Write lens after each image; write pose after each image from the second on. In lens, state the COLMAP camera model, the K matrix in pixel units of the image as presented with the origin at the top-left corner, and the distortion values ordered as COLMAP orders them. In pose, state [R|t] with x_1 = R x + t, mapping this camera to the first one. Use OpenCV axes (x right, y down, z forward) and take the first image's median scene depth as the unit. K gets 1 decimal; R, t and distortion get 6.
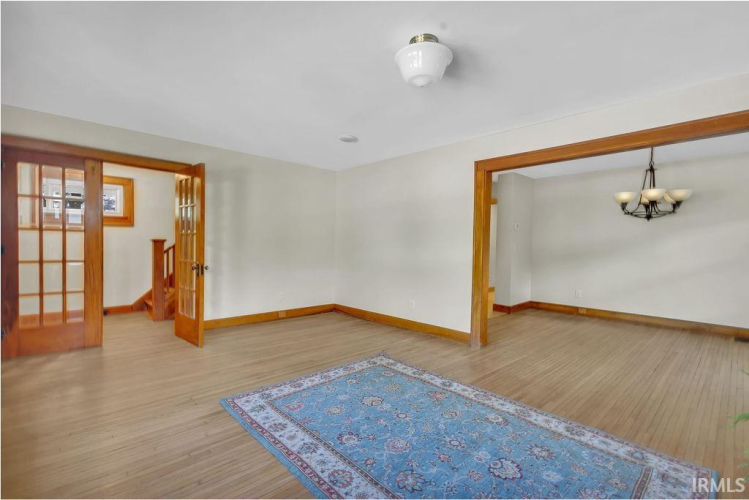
lens RADIAL K [[350.4, 0, 375.9], [0, 350.4, 231.8], [0, 0, 1]] dist [0.001920, 0.000121]
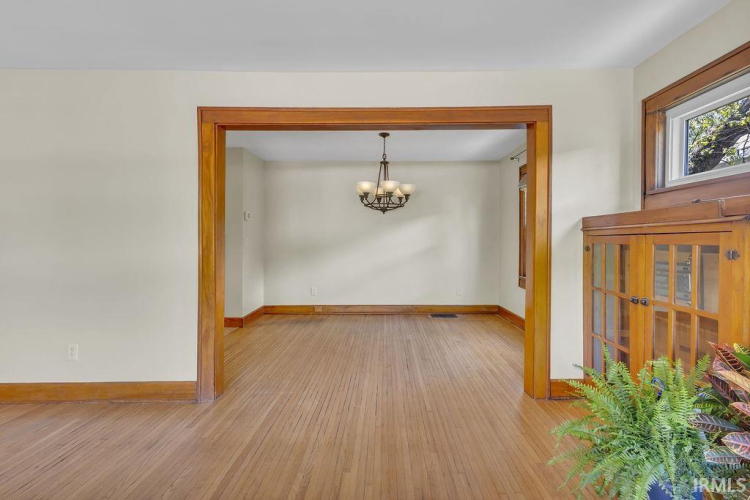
lens RADIAL K [[341.1, 0, 373.9], [0, 341.1, 245.5], [0, 0, 1]] dist [0.000379, -0.000216]
pose [[0.694218, -0.023363, 0.719385, 0.055721], [-0.014402, 0.998822, 0.046336, 0.016661], [-0.719621, -0.042528, 0.693064, 0.346357]]
